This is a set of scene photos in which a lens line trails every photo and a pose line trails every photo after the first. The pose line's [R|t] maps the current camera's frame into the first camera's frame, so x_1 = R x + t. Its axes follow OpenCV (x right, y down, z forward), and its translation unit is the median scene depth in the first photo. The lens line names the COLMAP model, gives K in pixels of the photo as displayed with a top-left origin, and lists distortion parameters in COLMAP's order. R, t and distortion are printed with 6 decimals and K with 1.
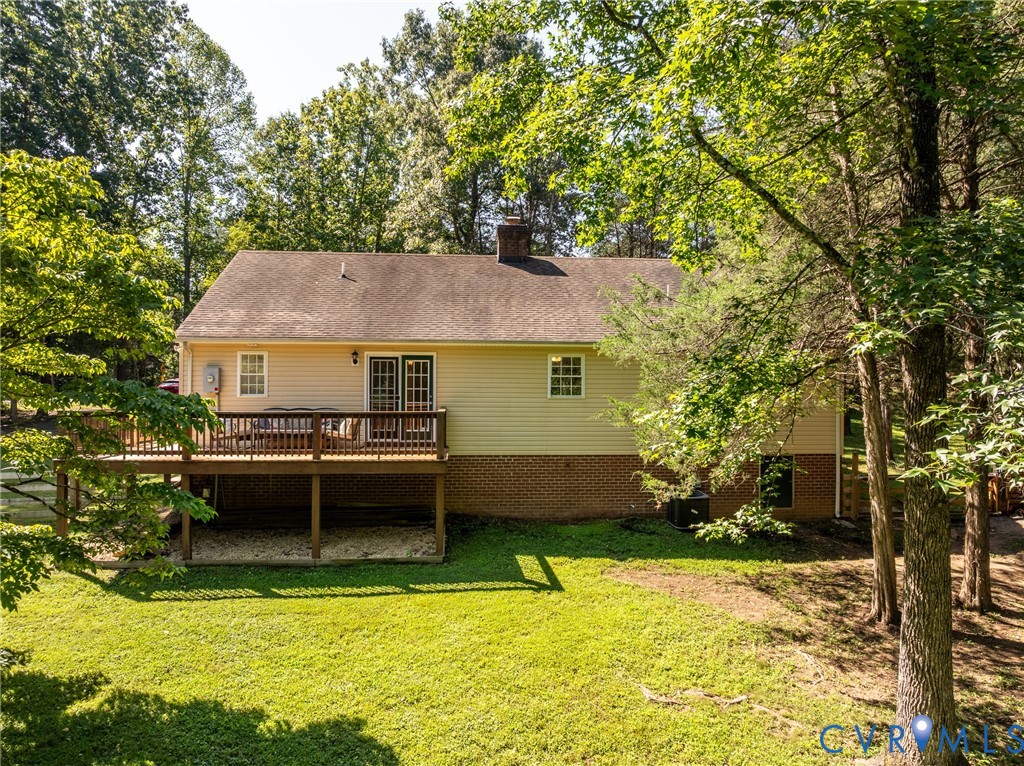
lens RADIAL K [[721.3, 0, 512.3], [0, 721.3, 381.1], [0, 0, 1]] dist [-0.034478, 0.005490]
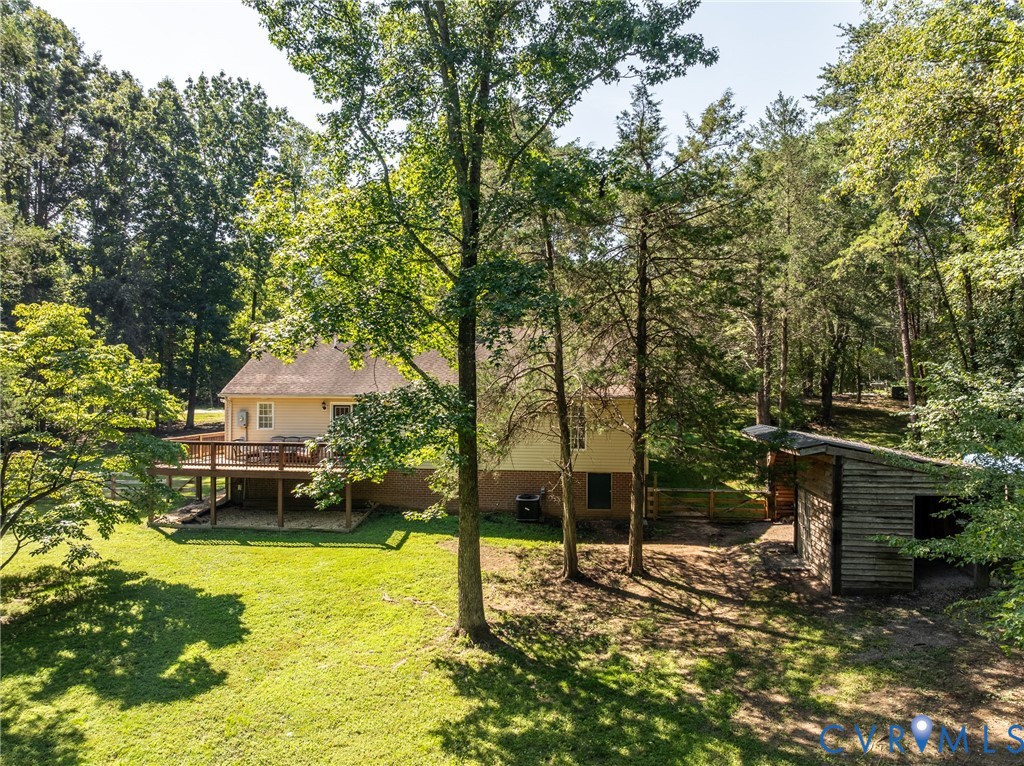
lens RADIAL K [[721.3, 0, 511.1], [0, 721.3, 389.1], [0, 0, 1]] dist [-0.034478, 0.005490]
pose [[0.977077, 0.000038, -0.212888, 0.753133], [0.003172, 0.999886, 0.014736, -0.130209], [0.212864, -0.015074, 0.976965, -0.675473]]
